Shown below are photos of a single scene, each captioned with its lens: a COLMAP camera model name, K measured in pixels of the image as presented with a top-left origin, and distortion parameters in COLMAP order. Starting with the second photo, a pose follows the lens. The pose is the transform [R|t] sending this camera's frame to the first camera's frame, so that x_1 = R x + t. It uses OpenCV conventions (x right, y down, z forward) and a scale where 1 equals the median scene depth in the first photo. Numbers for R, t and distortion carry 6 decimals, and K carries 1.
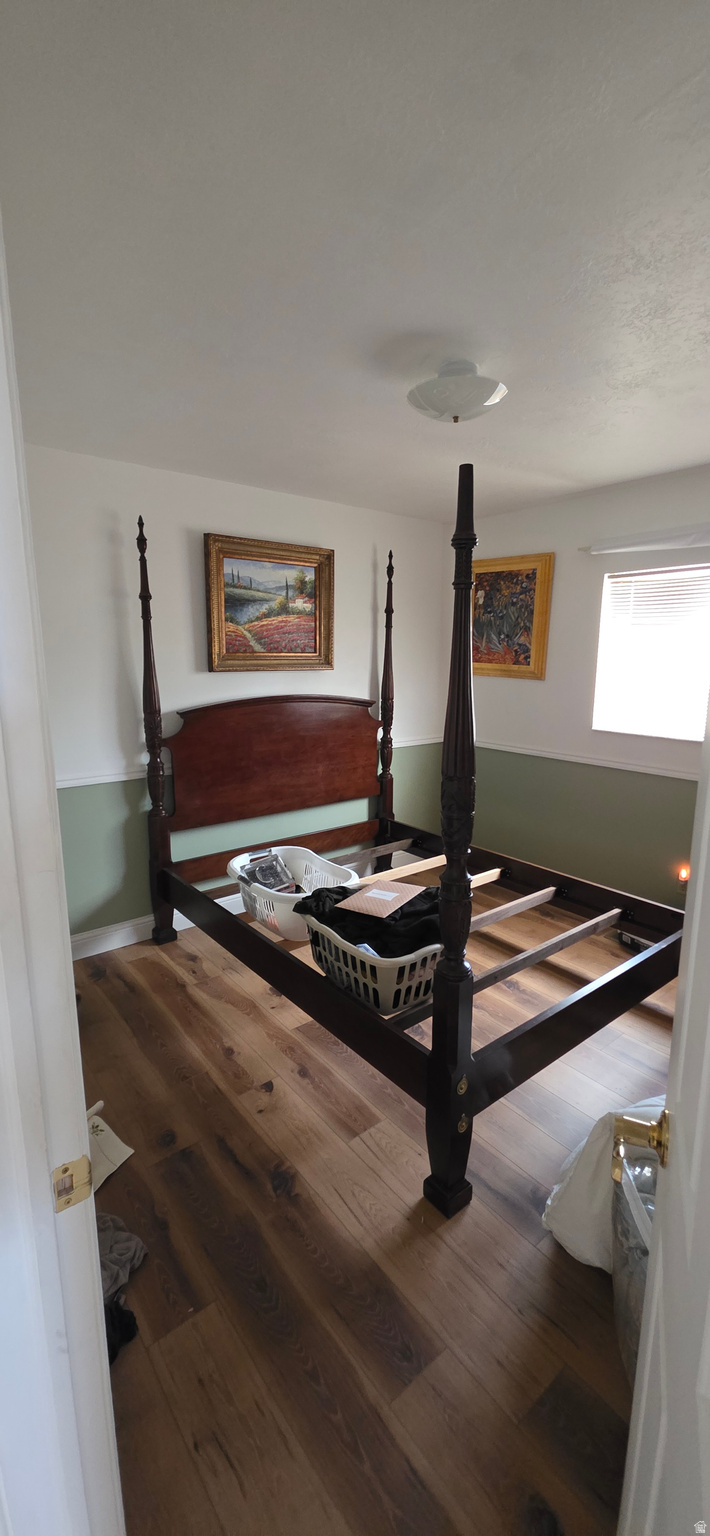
lens RADIAL K [[618.5, 0, 358.3], [0, 618.5, 764.0], [0, 0, 1]] dist [0.004756, -0.005159]
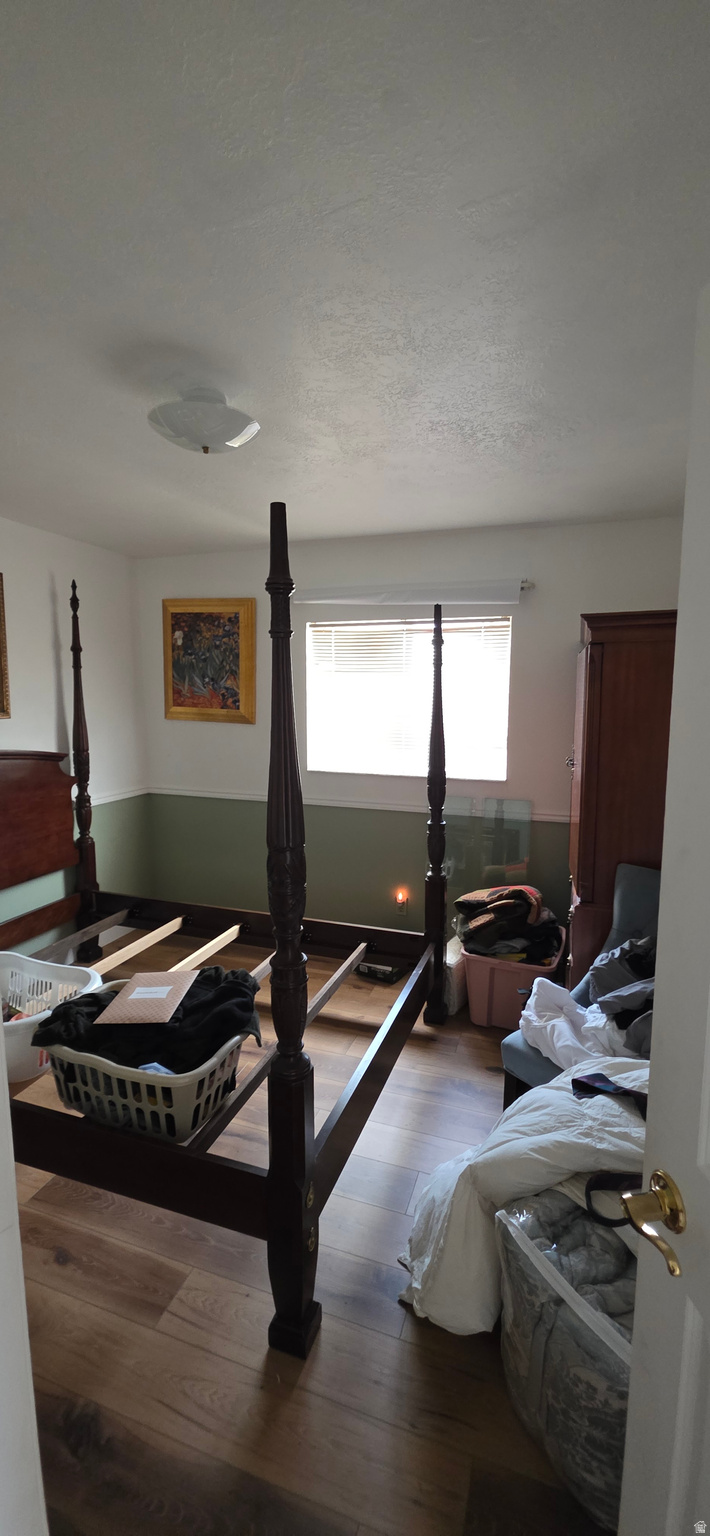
lens RADIAL K [[618.5, 0, 363.0], [0, 618.5, 763.8], [0, 0, 1]] dist [0.004756, -0.005159]
pose [[0.843161, -0.061112, 0.534176, -0.155585], [0.092798, 0.995150, -0.032627, -0.042489], [-0.529592, 0.077081, 0.844743, 0.134284]]
